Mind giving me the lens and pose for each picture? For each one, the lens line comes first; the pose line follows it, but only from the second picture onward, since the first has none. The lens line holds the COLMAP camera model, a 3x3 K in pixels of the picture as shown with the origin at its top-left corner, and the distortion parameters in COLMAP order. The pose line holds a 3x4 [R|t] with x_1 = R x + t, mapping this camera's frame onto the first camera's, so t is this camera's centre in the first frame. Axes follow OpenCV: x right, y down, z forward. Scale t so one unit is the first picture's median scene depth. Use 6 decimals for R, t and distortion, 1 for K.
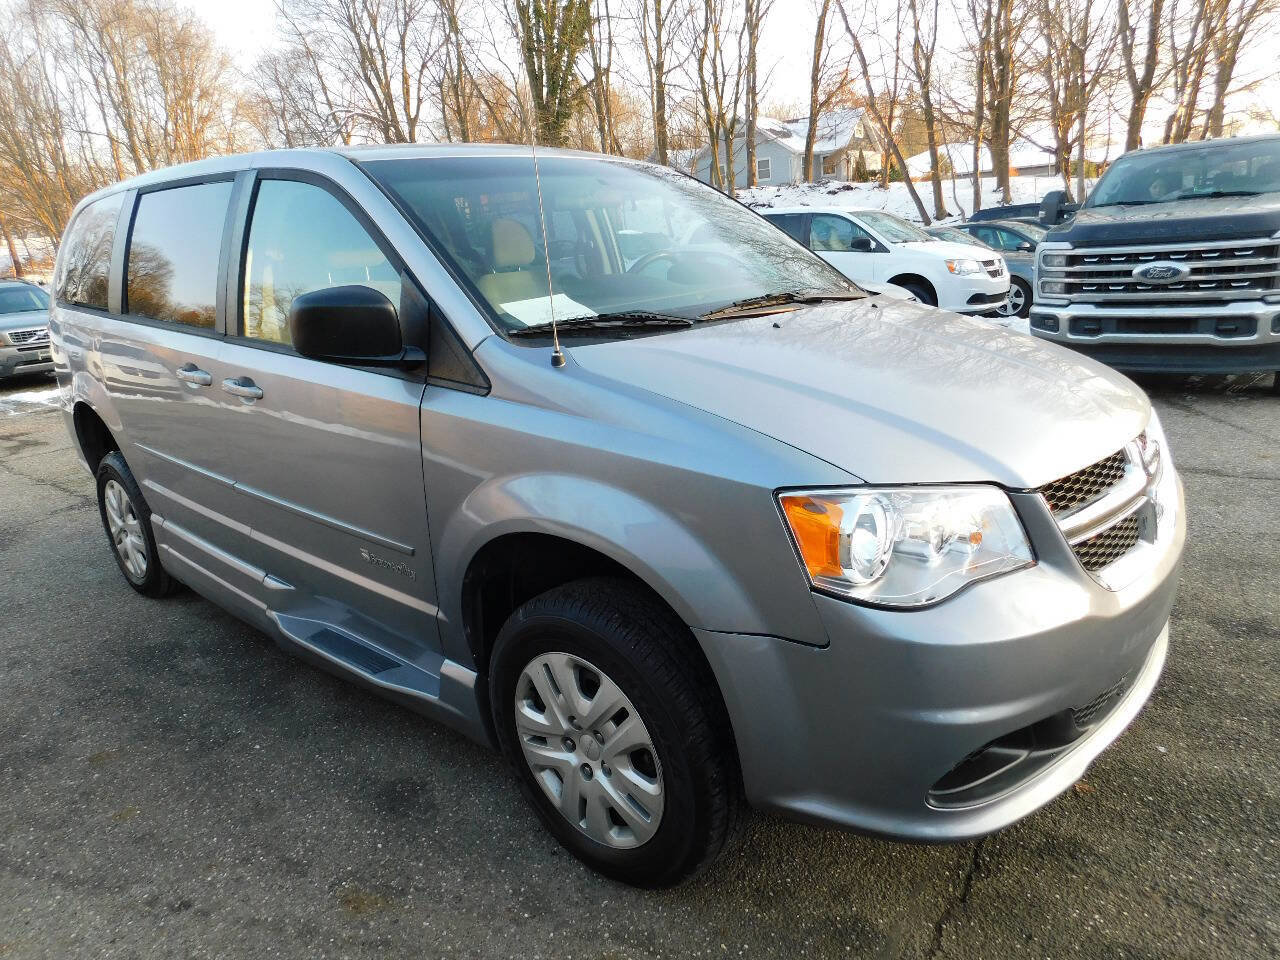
lens RADIAL K [[822.8, 0, 630.5], [0, 822.8, 478.2], [0, 0, 1]] dist [-0.070350, 0.053388]
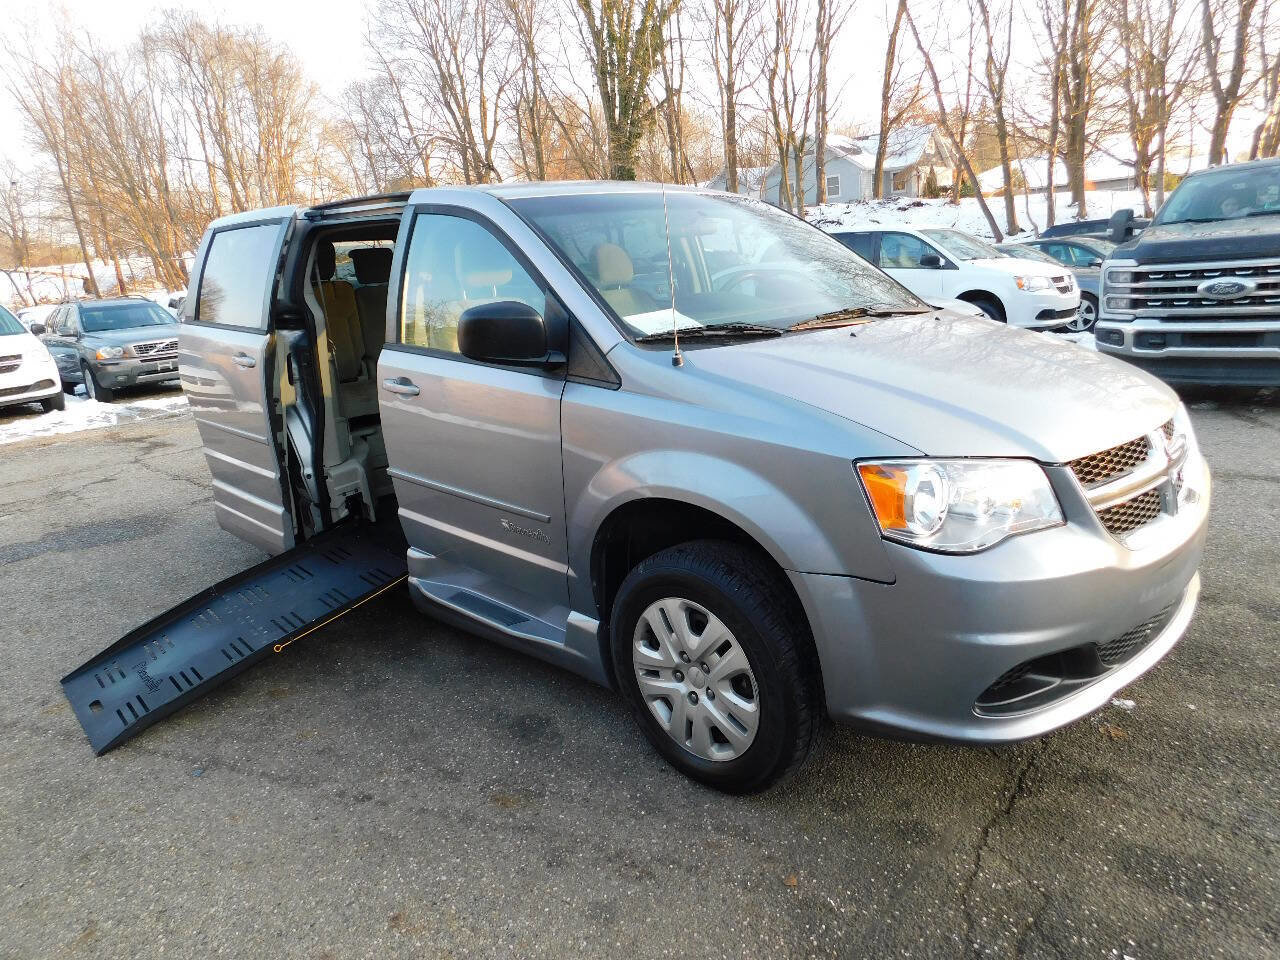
lens RADIAL K [[812.8, 0, 640.0], [0, 812.8, 480.0], [0, 0, 1]] dist [-0.068788, 0.051705]
pose [[0.997478, 0.013168, -0.069745, -0.045374], [-0.014168, 0.999804, -0.013861, 0.044007], [0.069549, 0.014814, 0.997469, -0.185674]]
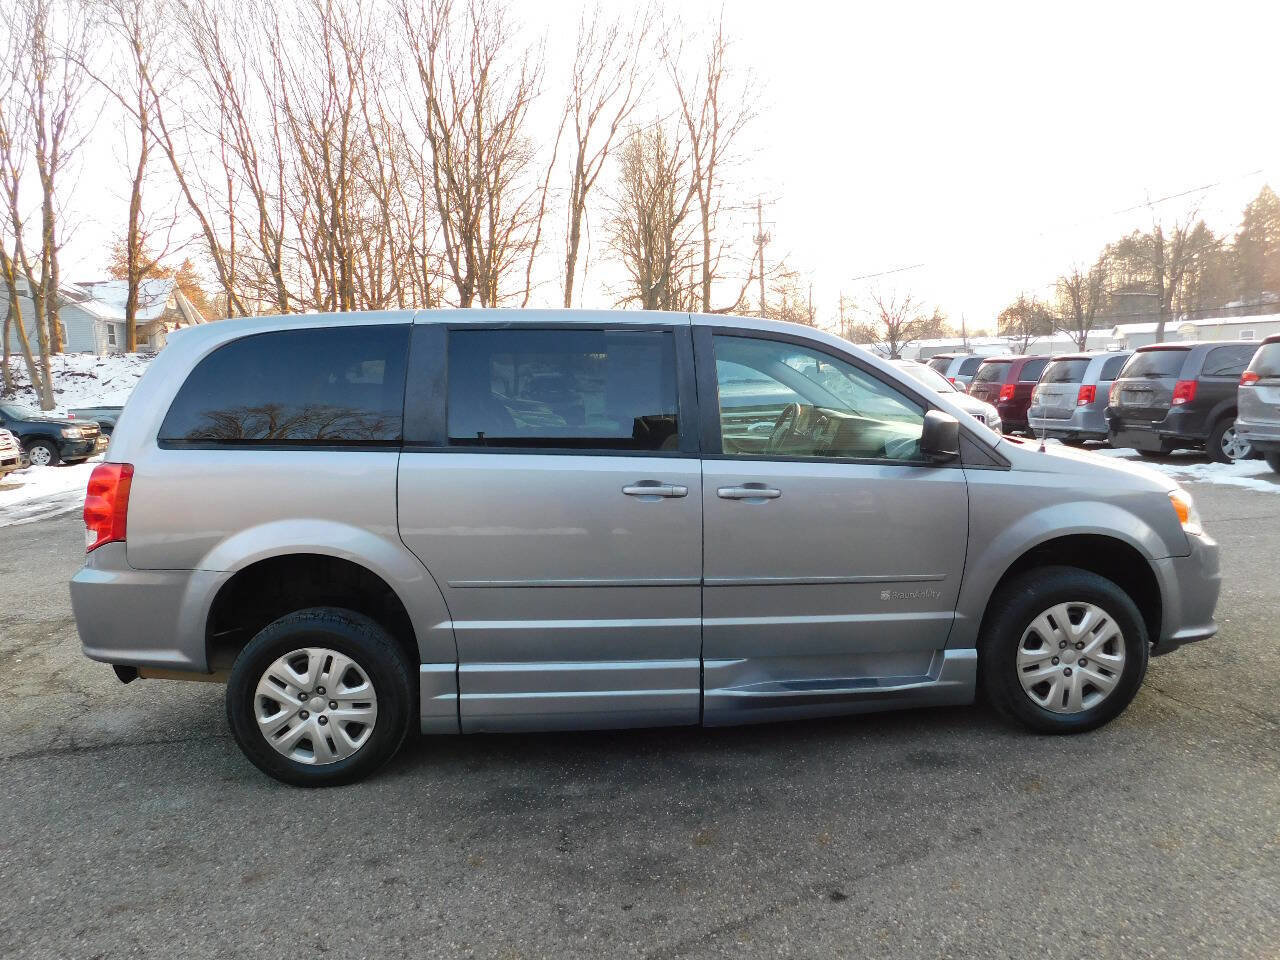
lens RADIAL K [[851.8, 0, 641.7], [0, 851.8, 480.8], [0, 0, 1]] dist [-0.076082, 0.064992]
pose [[0.722516, -0.036752, 0.690377, -1.708374], [0.179234, 0.974402, -0.135706, 0.024460], [-0.667717, 0.221789, 0.710608, 0.185673]]
